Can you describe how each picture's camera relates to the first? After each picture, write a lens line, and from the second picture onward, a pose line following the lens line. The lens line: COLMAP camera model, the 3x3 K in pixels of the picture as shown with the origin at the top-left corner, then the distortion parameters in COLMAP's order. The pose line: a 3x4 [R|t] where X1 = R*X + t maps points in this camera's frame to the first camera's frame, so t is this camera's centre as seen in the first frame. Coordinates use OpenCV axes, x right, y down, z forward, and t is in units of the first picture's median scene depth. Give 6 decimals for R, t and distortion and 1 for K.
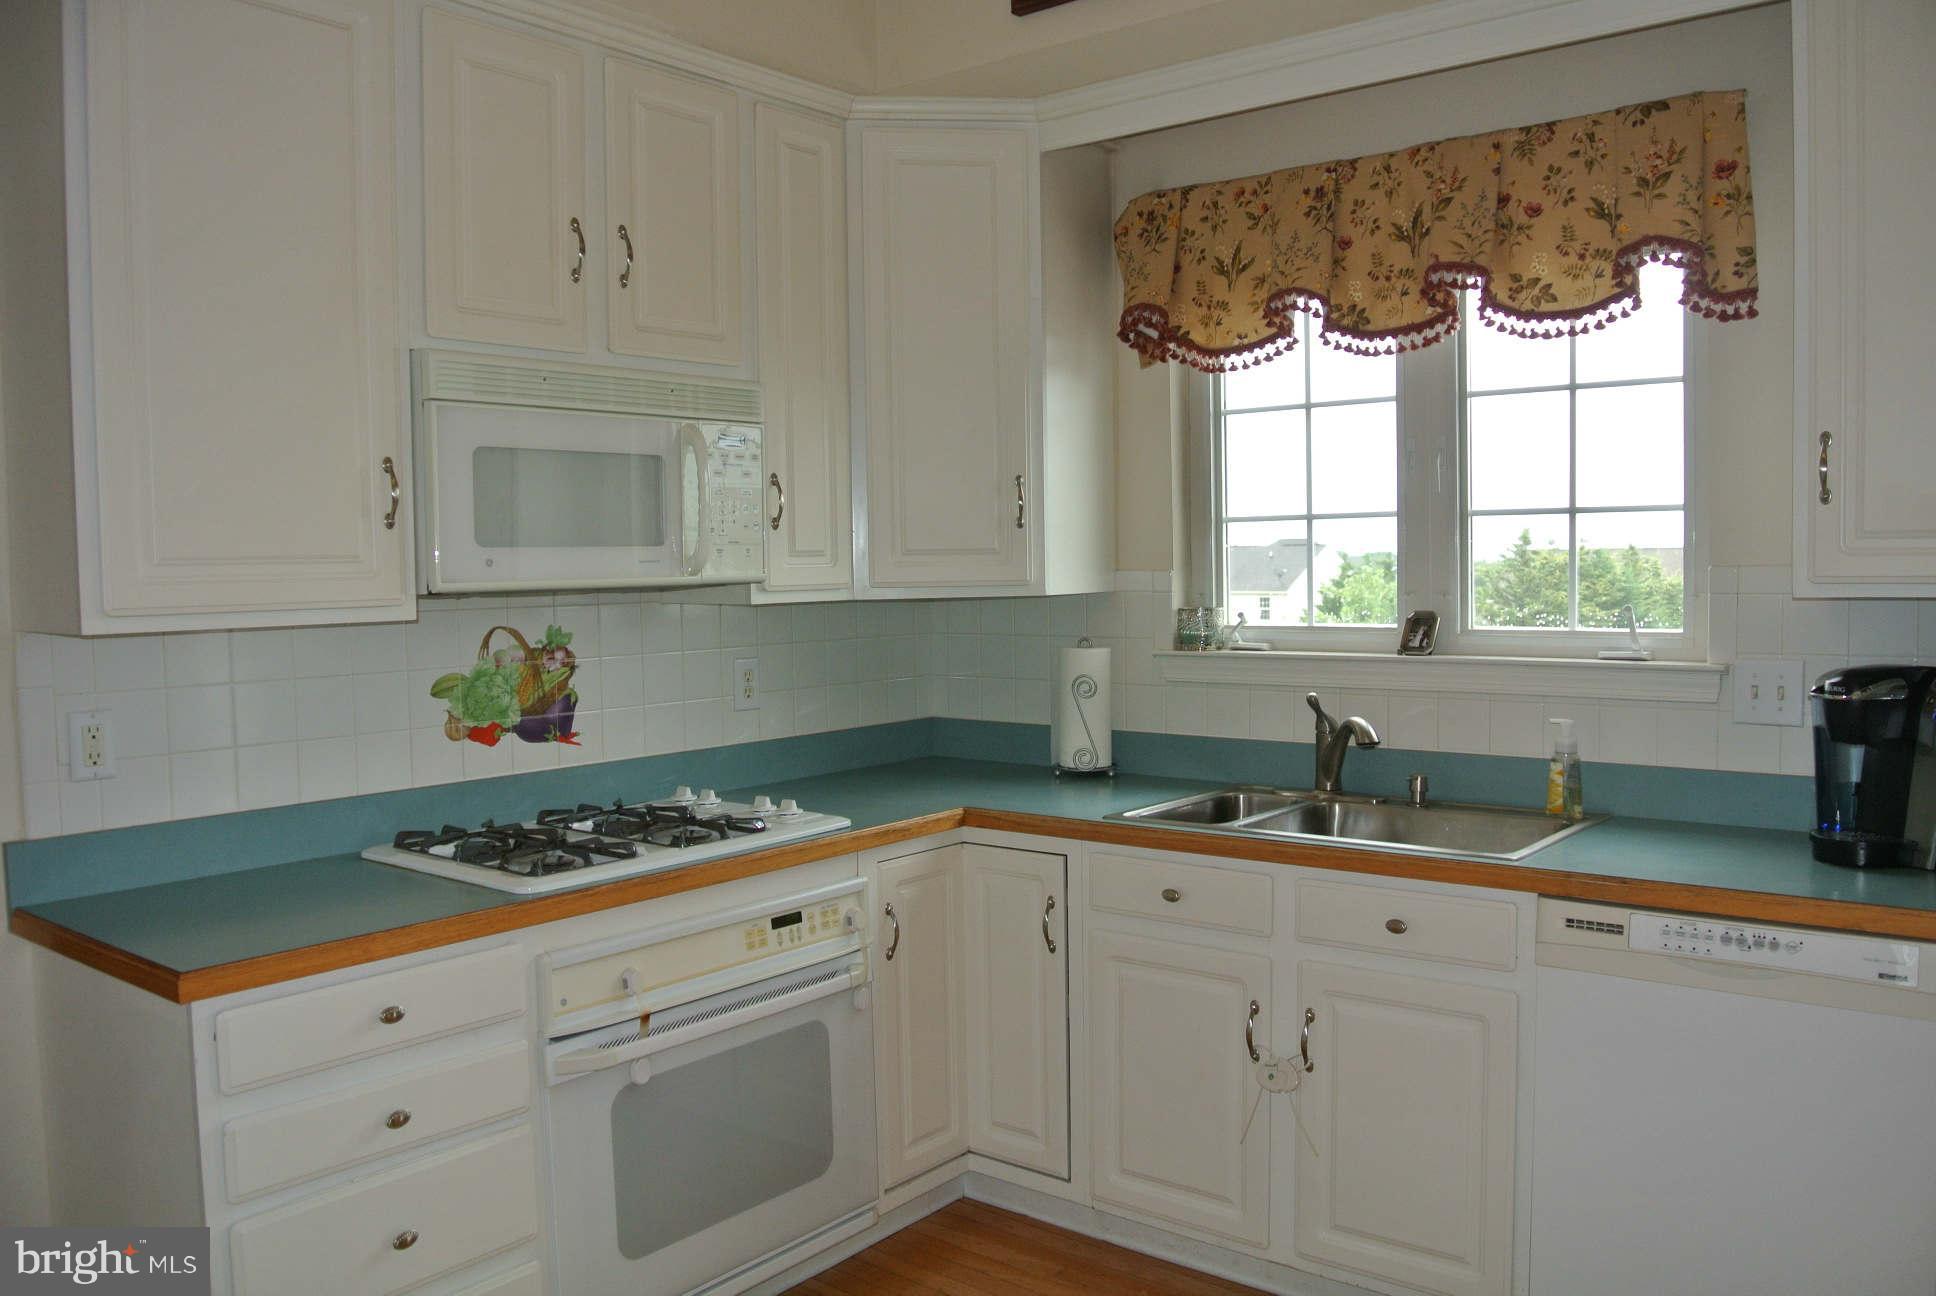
lens RADIAL K [[1491.0, 0, 968.7], [0, 1491.0, 642.6], [0, 0, 1]] dist [-0.080679, 0.014913]
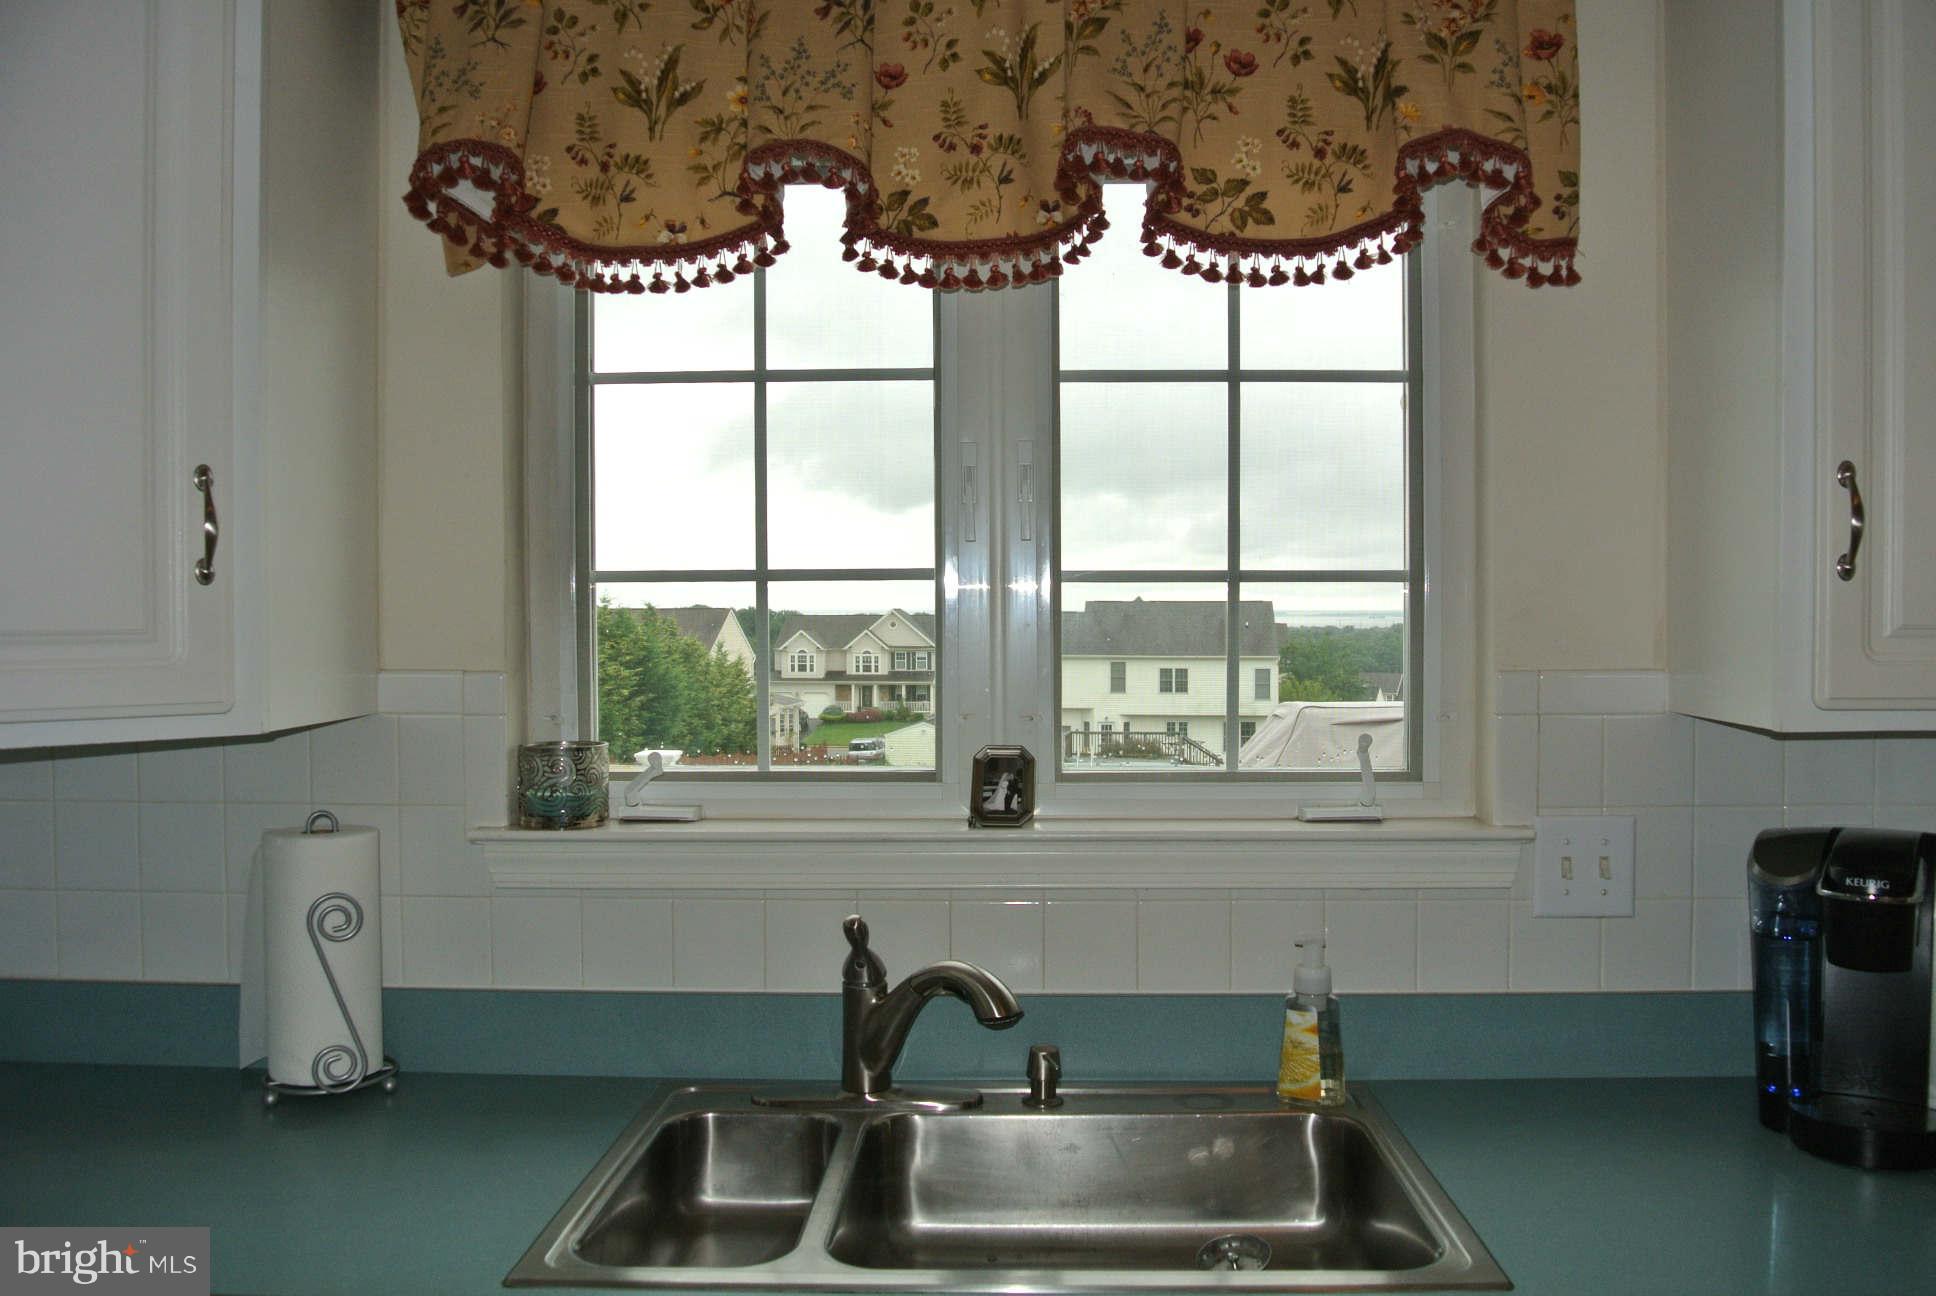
lens RADIAL K [[1491.0, 0, 974.4], [0, 1491.0, 648.2], [0, 0, 1]] dist [-0.080679, 0.014913]
pose [[0.791359, -0.001765, 0.611349, -0.053039], [0.022890, 0.999380, -0.026745, -0.044326], [-0.610923, 0.035159, 0.790909, 0.554759]]
